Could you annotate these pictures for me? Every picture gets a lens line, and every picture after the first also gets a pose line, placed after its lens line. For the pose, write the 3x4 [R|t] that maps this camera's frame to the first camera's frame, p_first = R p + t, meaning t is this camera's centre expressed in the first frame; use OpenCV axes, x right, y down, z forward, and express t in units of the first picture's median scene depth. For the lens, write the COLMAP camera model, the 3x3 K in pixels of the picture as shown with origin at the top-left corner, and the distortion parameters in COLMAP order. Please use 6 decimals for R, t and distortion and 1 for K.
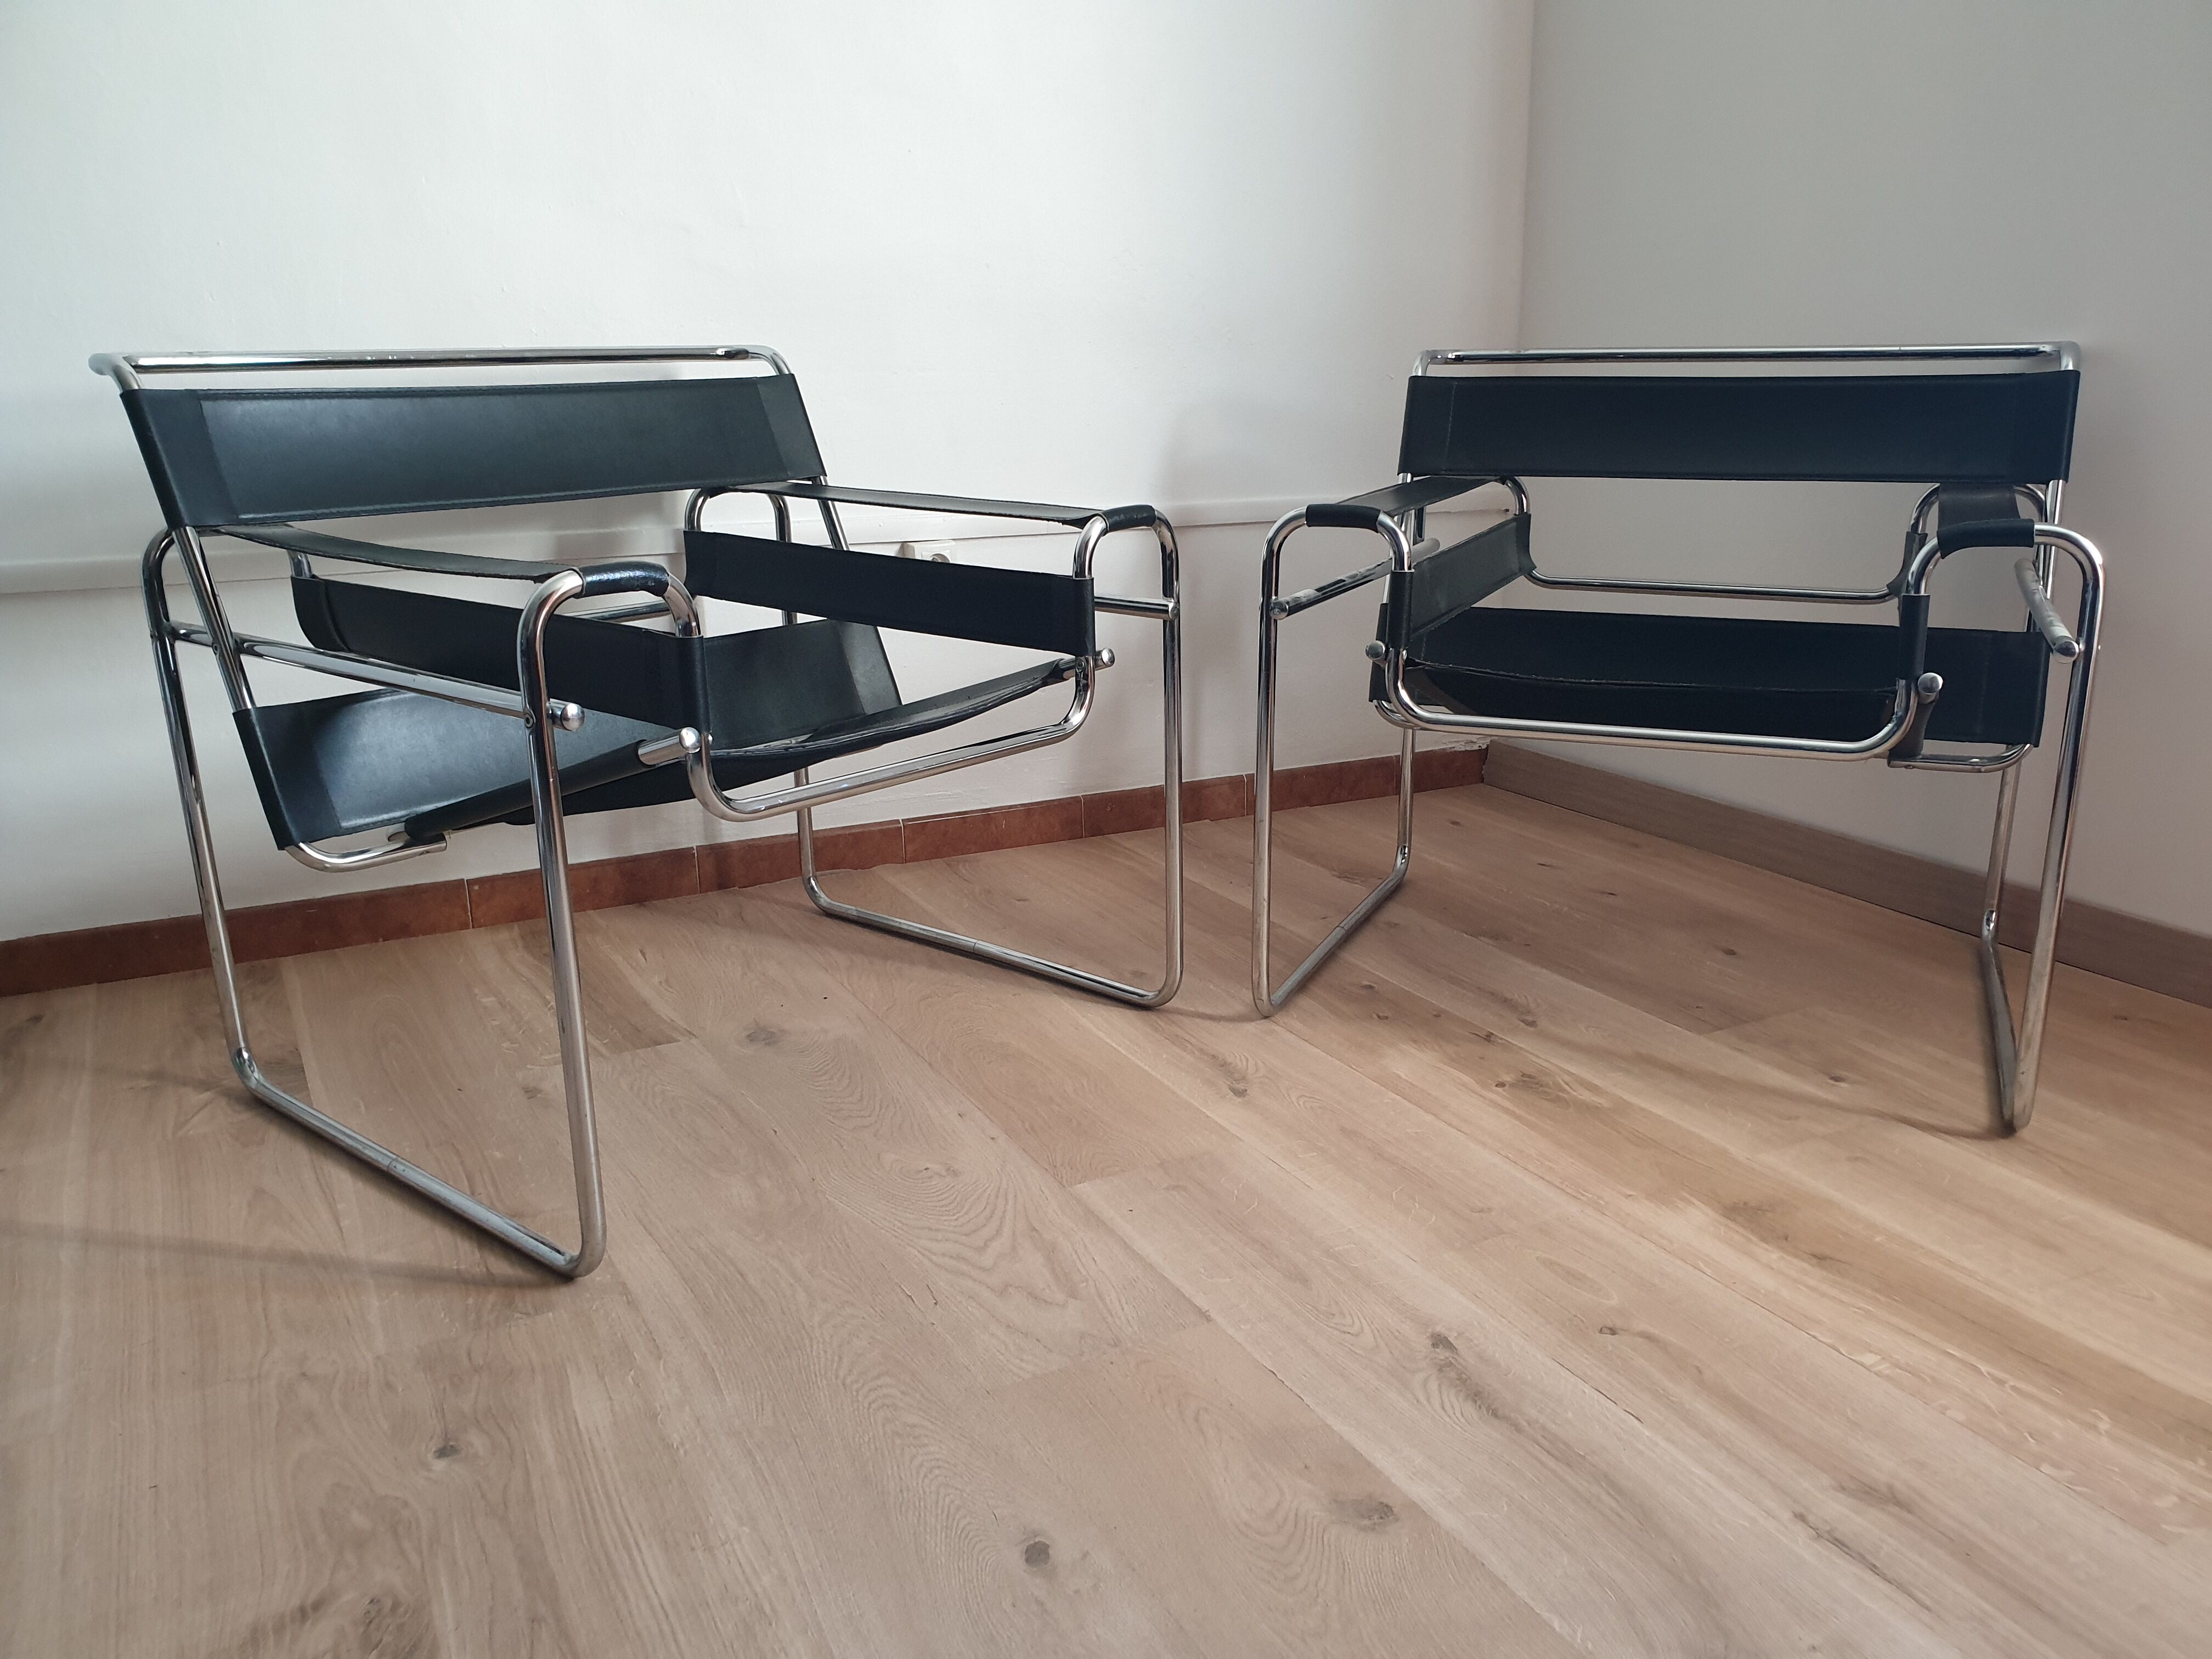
lens RADIAL K [[1731.5, 0, 1105.0], [0, 1731.5, 830.9], [0, 0, 1]] dist [0.009028, 0.010812]
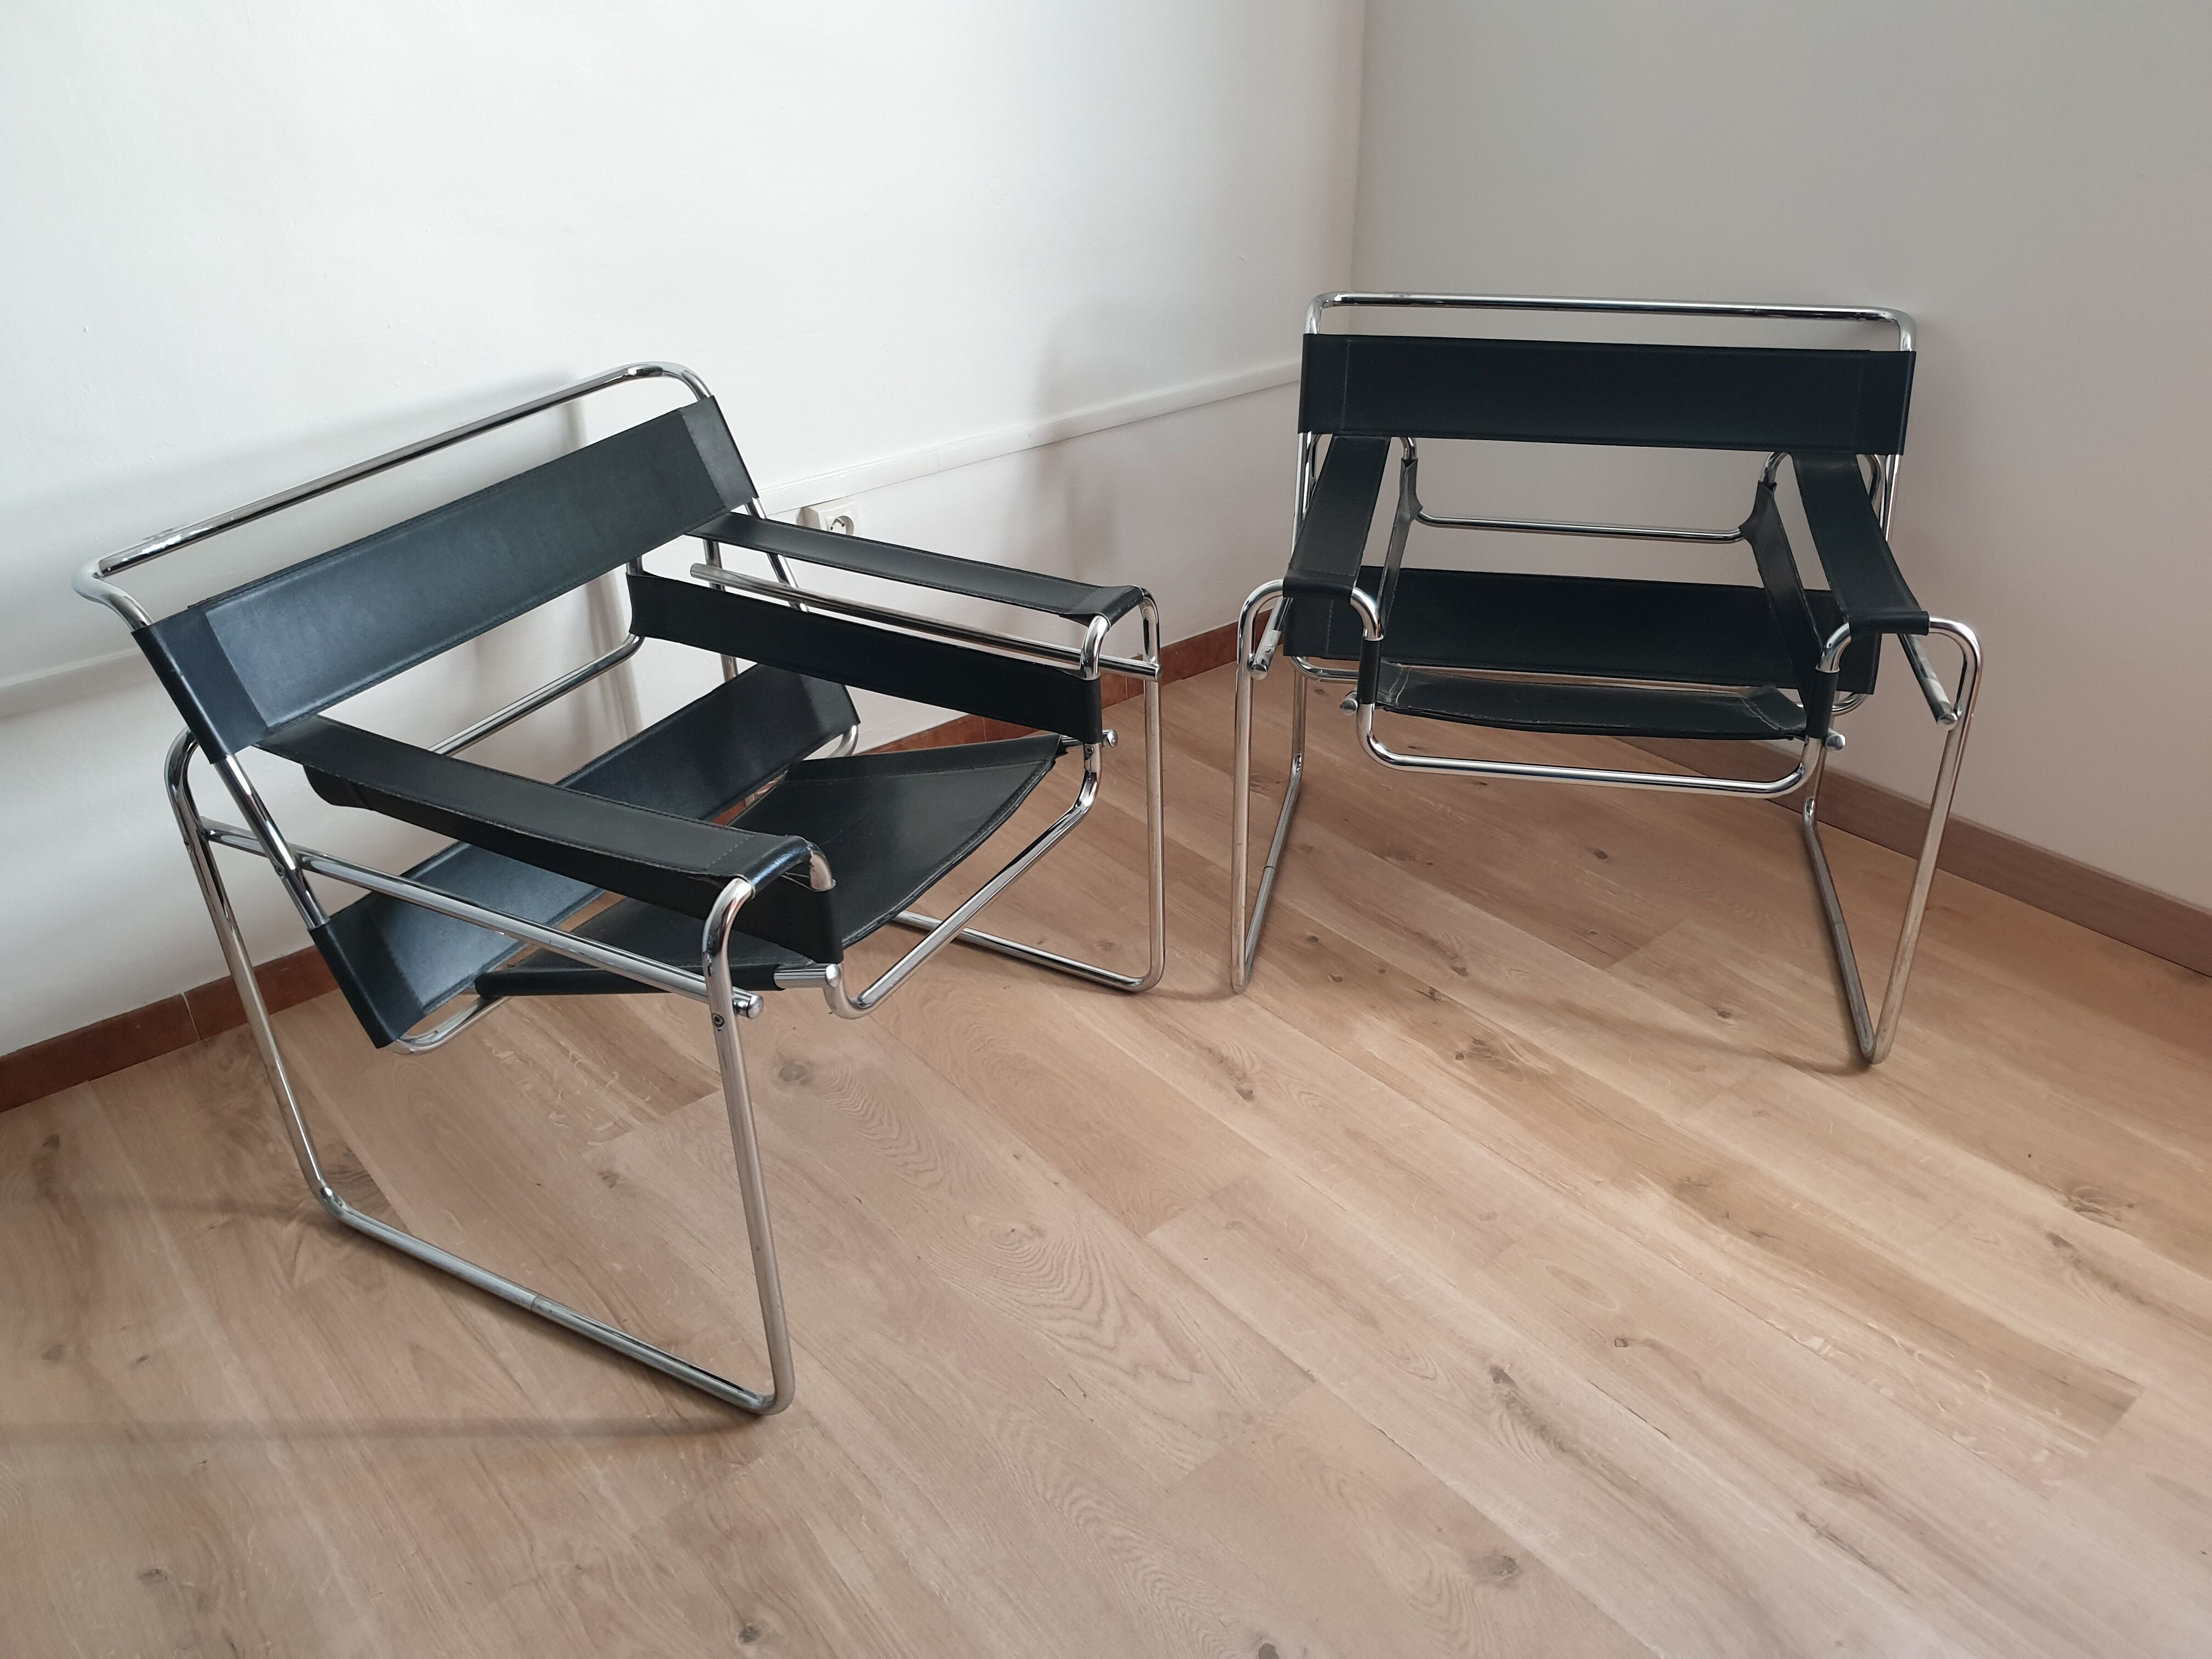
lens RADIAL K [[1748.0, 0, 1099.2], [0, 1748.0, 826.0], [0, 0, 1]] dist [0.013081, -0.005016]
pose [[0.979890, -0.108557, 0.167425, -0.232931], [0.065072, 0.967038, 0.246177, -0.377973], [-0.188630, -0.230332, 0.954655, -0.056158]]
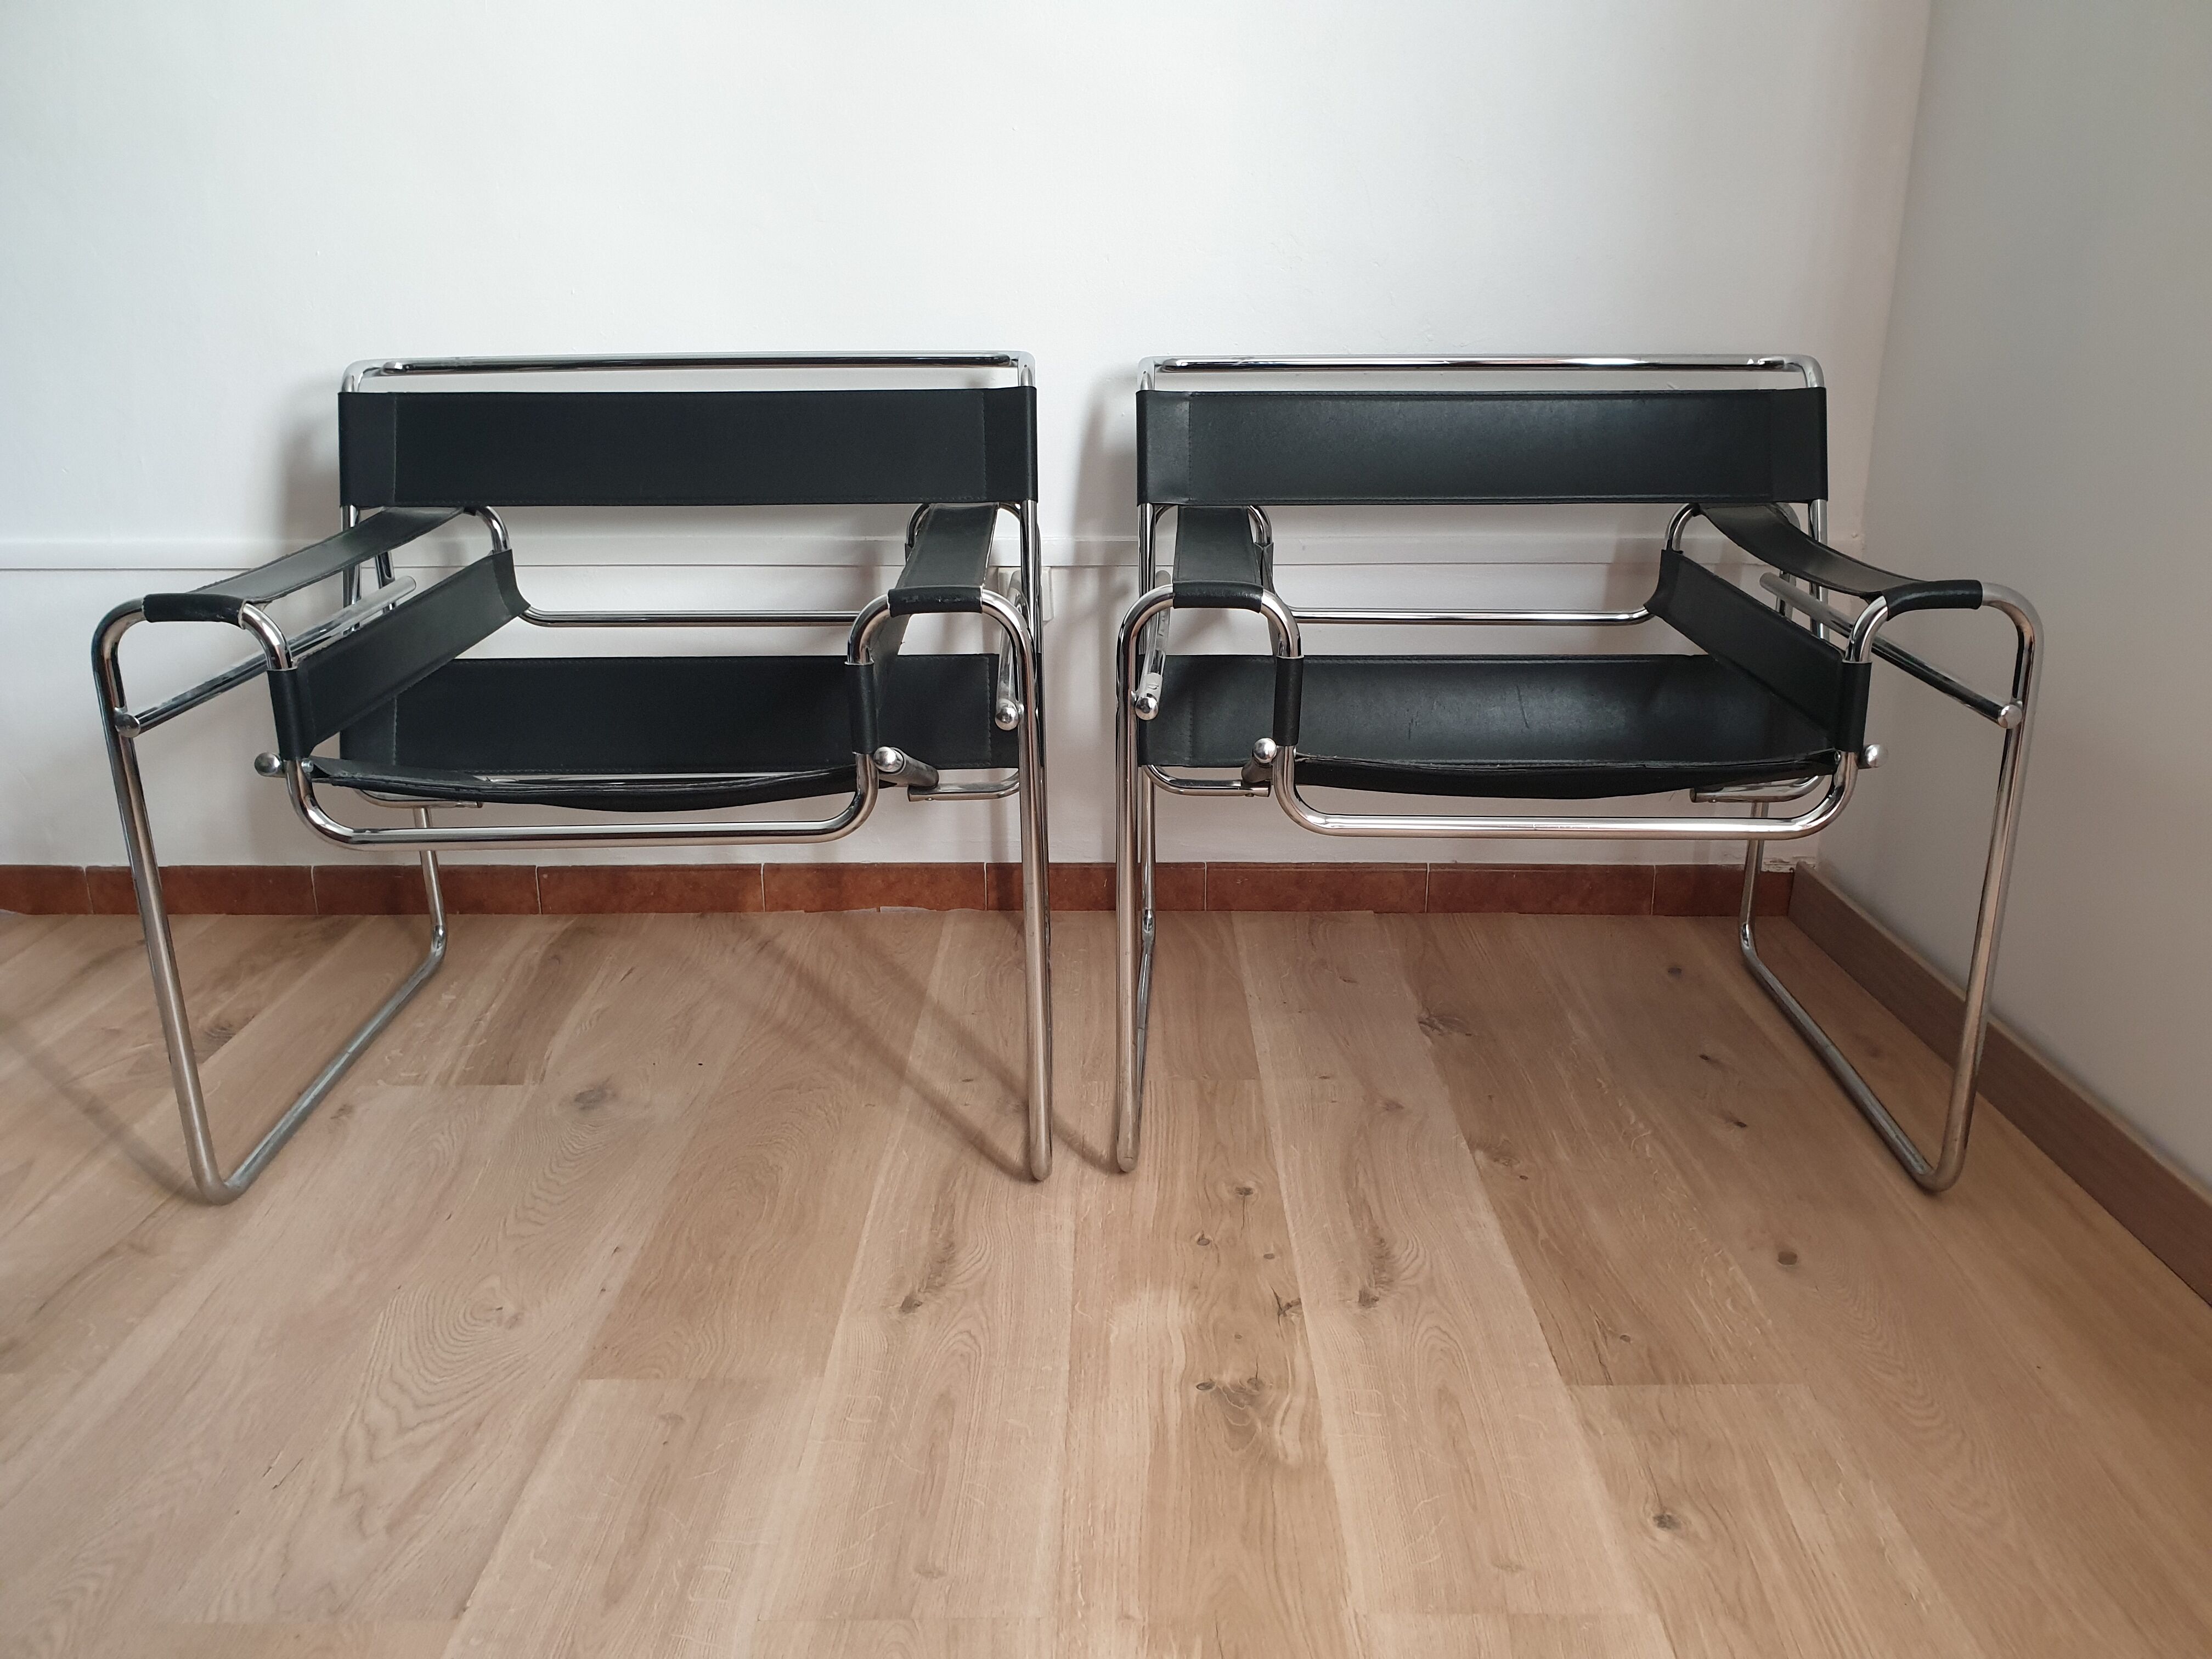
lens RADIAL K [[1727.1, 0, 1106.2], [0, 1727.1, 824.4], [0, 0, 1]] dist [-0.005954, 0.026620]
pose [[0.881051, 0.145698, -0.450024, 0.601326], [-0.126141, 0.989298, 0.073335, -0.178026], [0.455893, -0.007845, 0.890000, 0.376254]]
